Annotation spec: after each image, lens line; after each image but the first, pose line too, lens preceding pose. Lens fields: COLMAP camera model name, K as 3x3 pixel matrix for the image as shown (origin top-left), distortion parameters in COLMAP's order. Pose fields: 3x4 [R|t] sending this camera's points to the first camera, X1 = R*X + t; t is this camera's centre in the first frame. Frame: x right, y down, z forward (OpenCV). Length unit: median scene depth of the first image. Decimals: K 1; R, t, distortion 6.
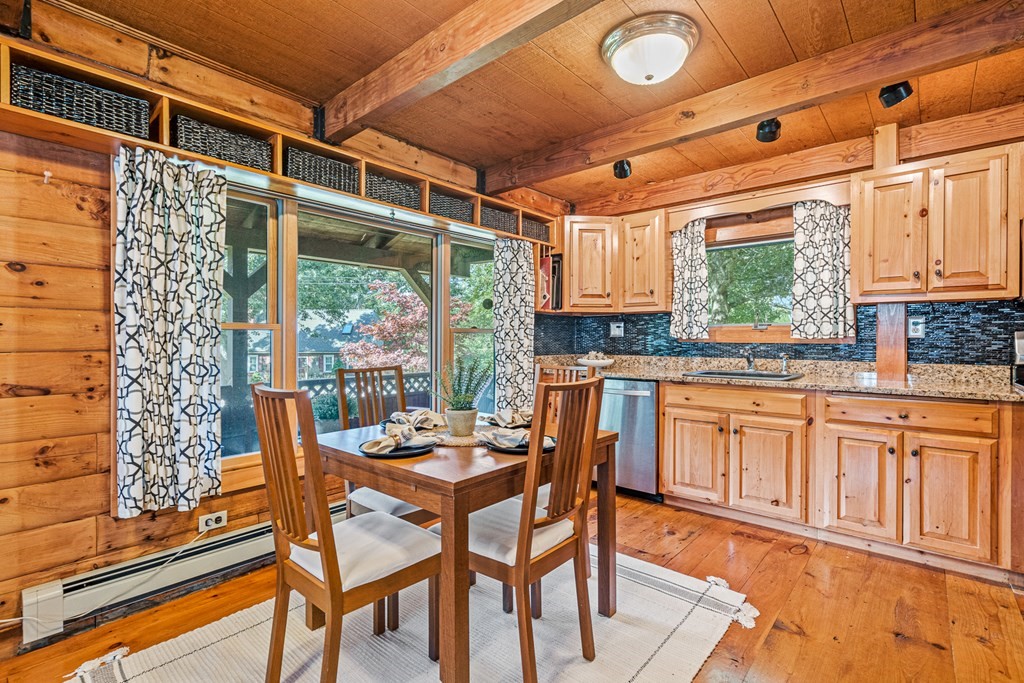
lens RADIAL K [[473.2, 0, 503.4], [0, 473.2, 341.2], [0, 0, 1]] dist [-0.001358, -0.001296]
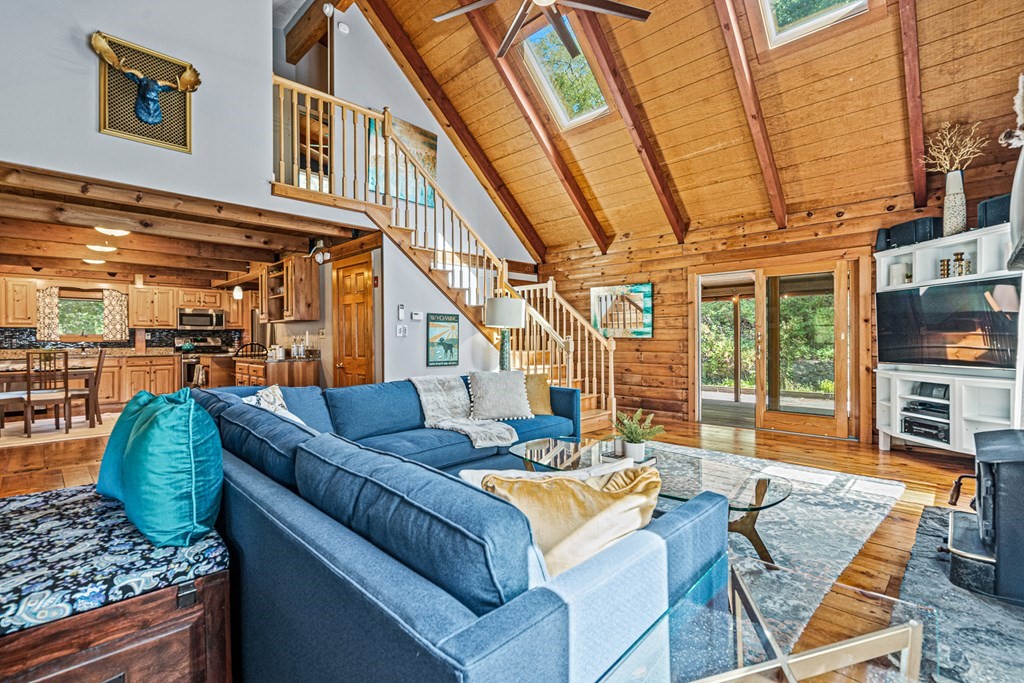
lens RADIAL K [[473.2, 0, 527.5], [0, 473.2, 340.6], [0, 0, 1]] dist [-0.001358, -0.001296]
pose [[0.049591, -0.006971, 0.998745, -2.122114], [0.011567, 0.999913, 0.006404, 0.008979], [-0.998703, 0.011234, 0.049667, -1.658267]]
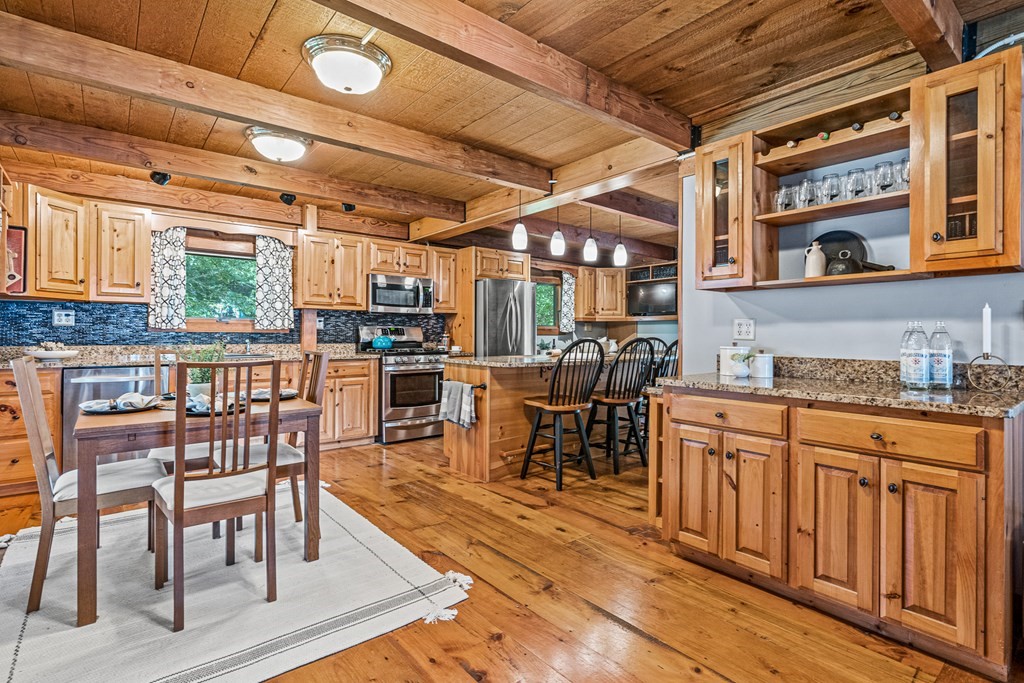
lens RADIAL K [[495.1, 0, 514.9], [0, 495.1, 331.9], [0, 0, 1]] dist [0.007214, 0.000362]
pose [[0.161481, 0.001023, 0.986875, -0.836875], [-0.000337, 0.999999, -0.000981, 0.004540], [-0.986876, -0.000174, 0.161481, -0.017077]]
